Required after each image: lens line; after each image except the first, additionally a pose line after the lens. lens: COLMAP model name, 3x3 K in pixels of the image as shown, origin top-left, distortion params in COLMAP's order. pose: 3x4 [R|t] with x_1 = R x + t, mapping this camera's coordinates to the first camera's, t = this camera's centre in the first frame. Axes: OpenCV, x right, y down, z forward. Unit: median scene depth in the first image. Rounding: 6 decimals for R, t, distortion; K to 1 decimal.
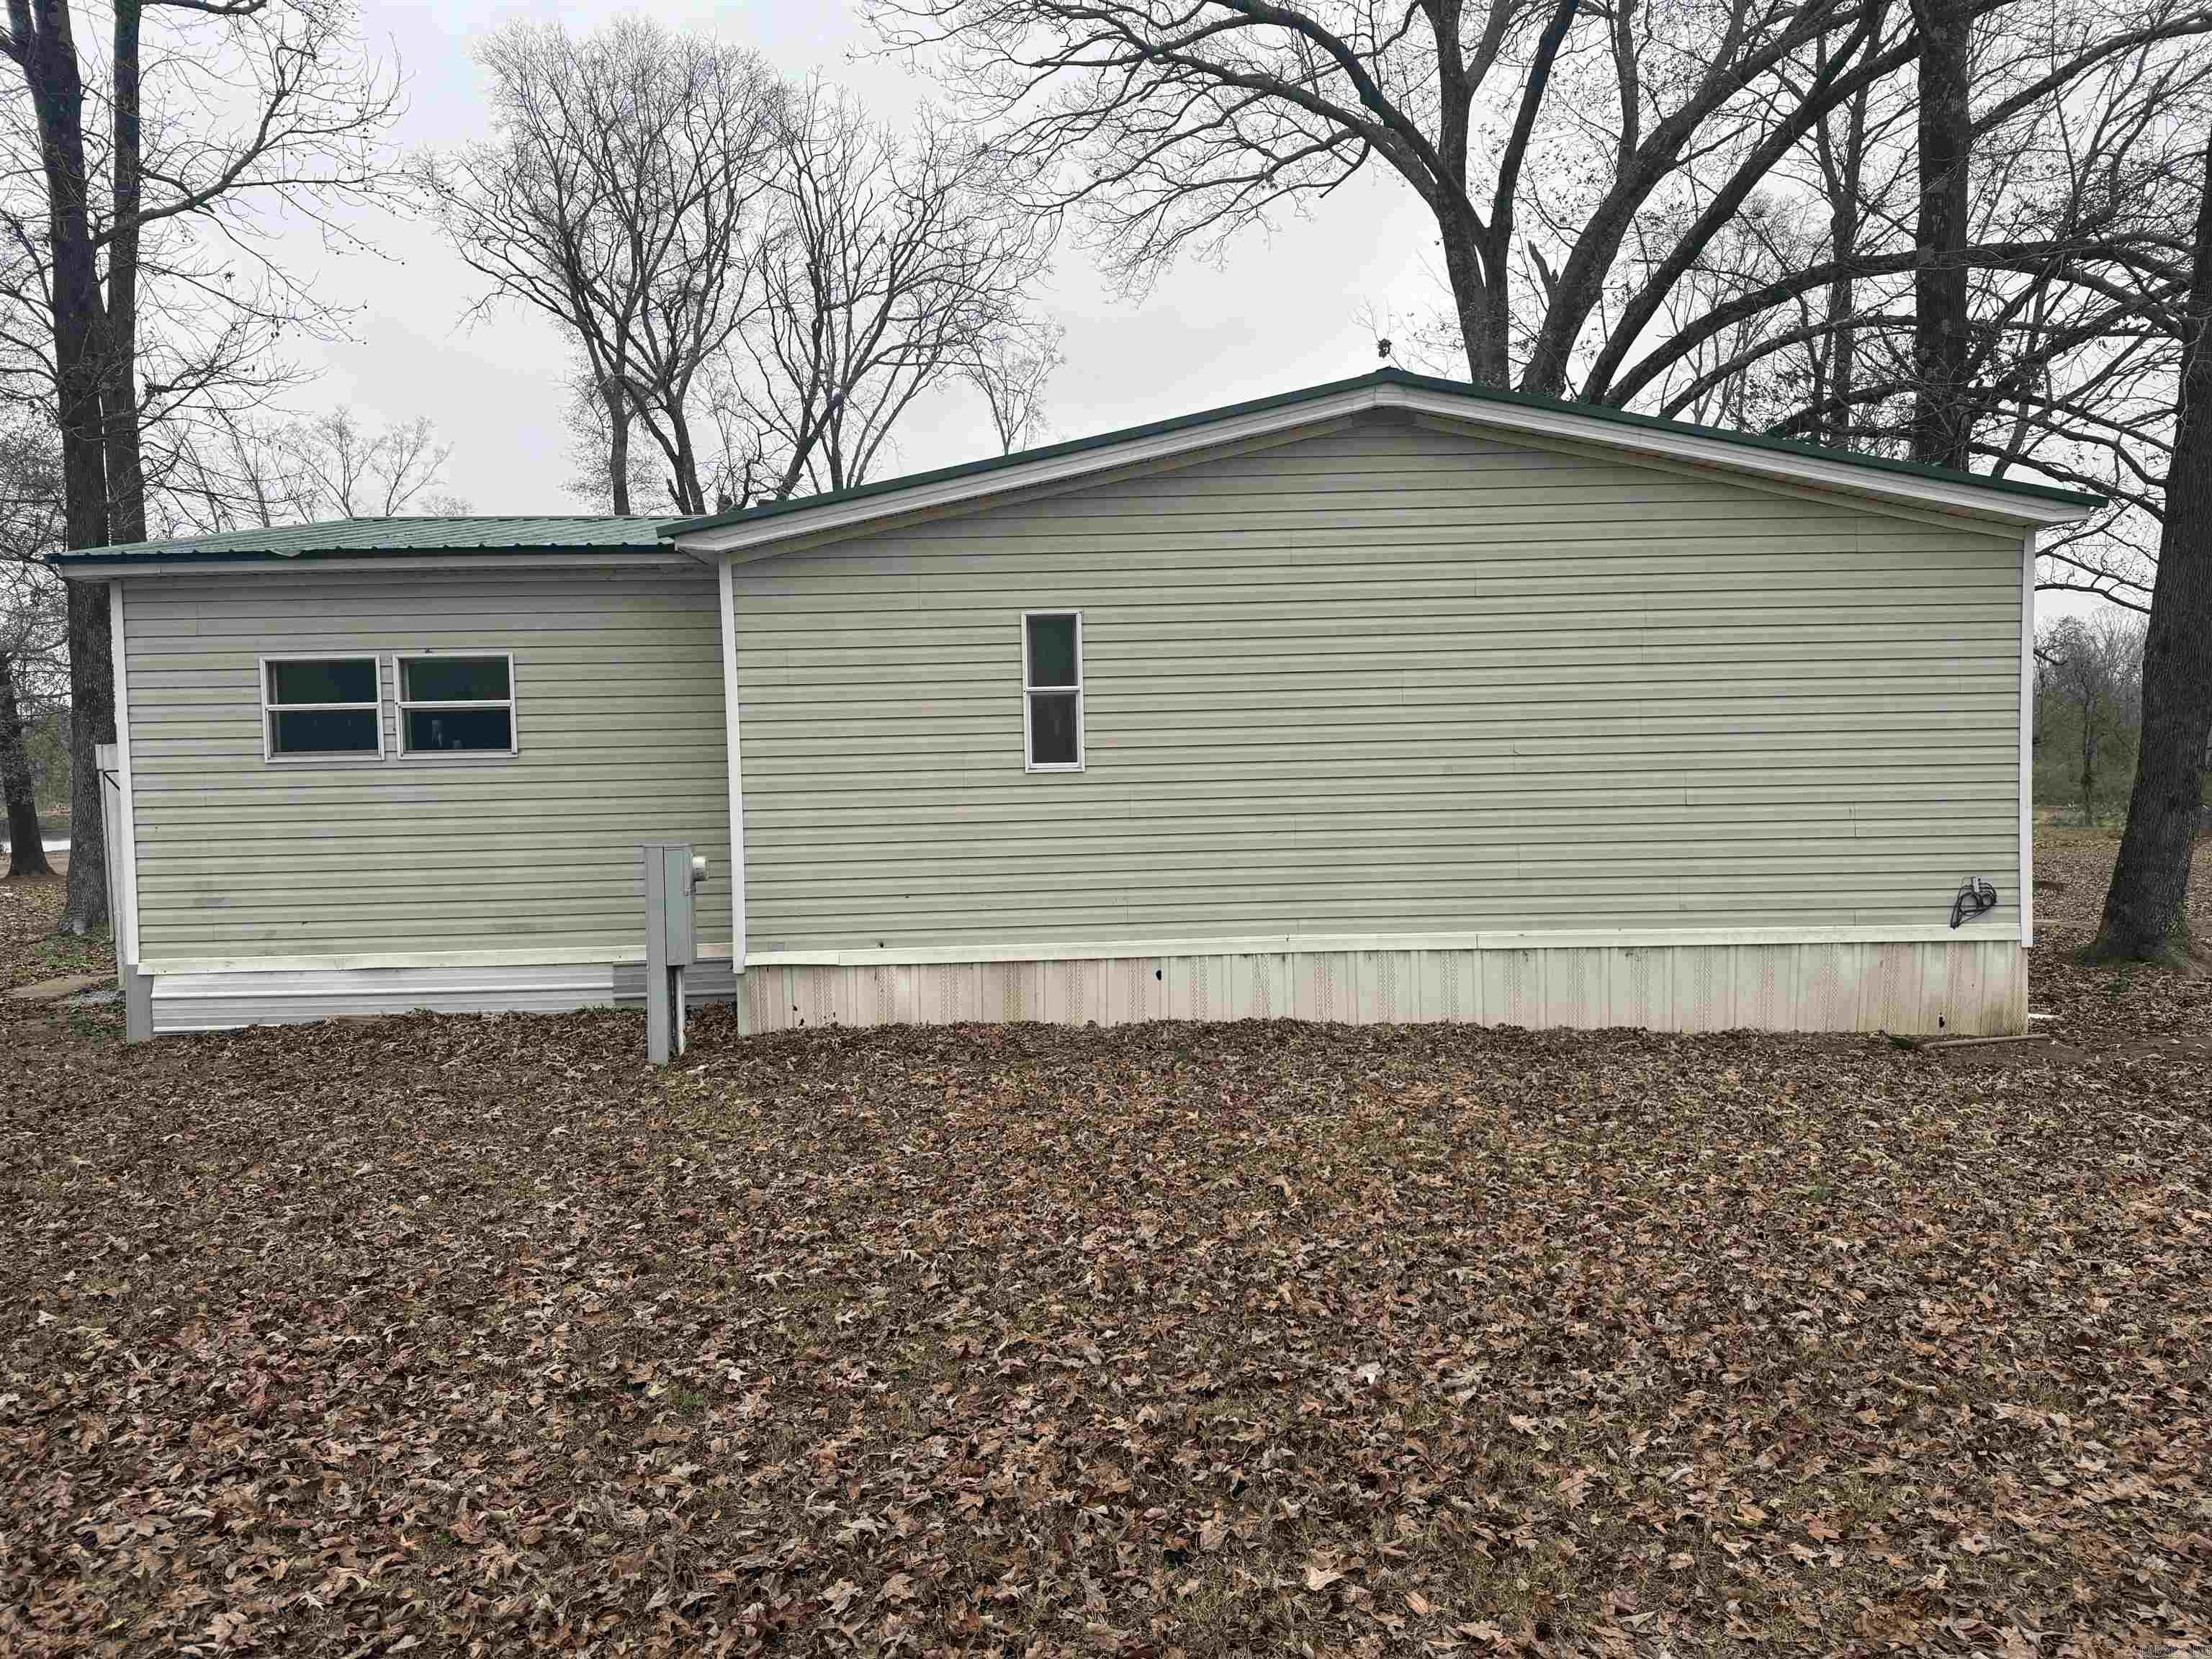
lens RADIAL K [[1524.5, 0, 1106.0], [0, 1524.5, 829.5], [0, 0, 1]] dist [0.048685, -0.062661]
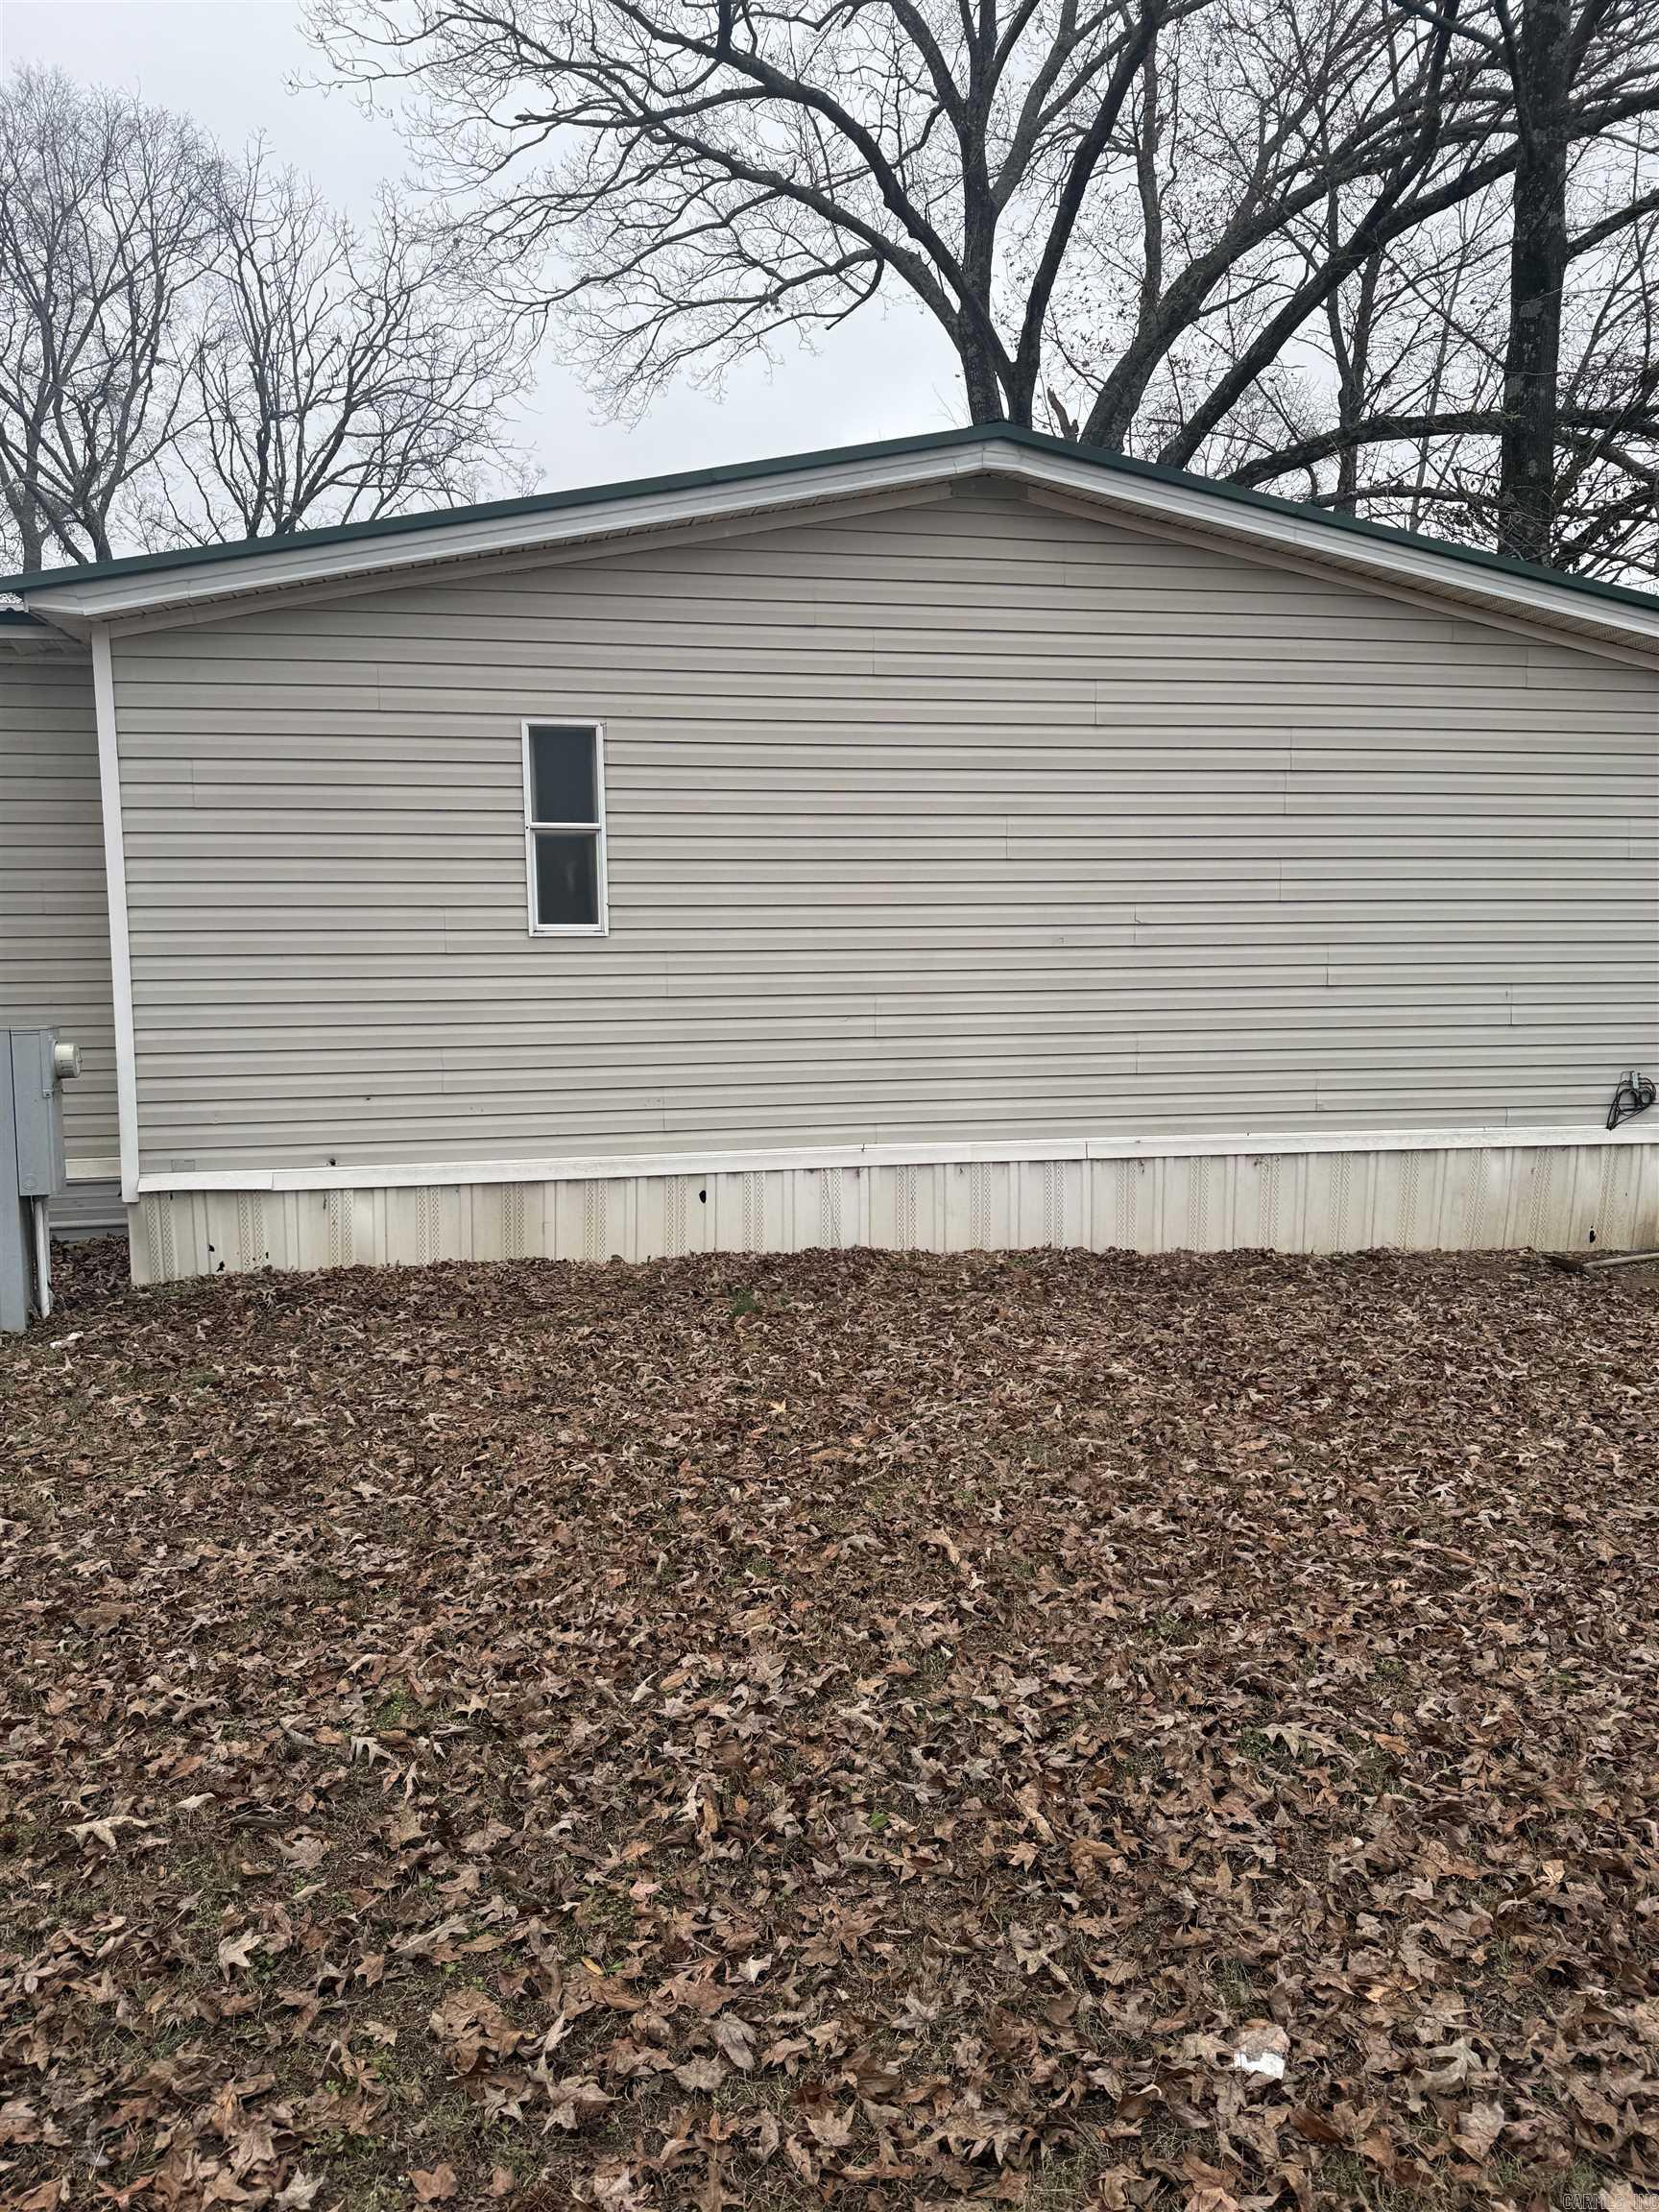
lens RADIAL K [[1524.5, 0, 832.7], [0, 1524.5, 1085.5], [0, 0, 1]] dist [0.048685, -0.062661]
pose [[0.987037, -0.000554, 0.160489, -0.024697], [-0.007559, 0.998724, 0.049941, -0.001136], [-0.160312, -0.050507, 0.985773, 0.213559]]
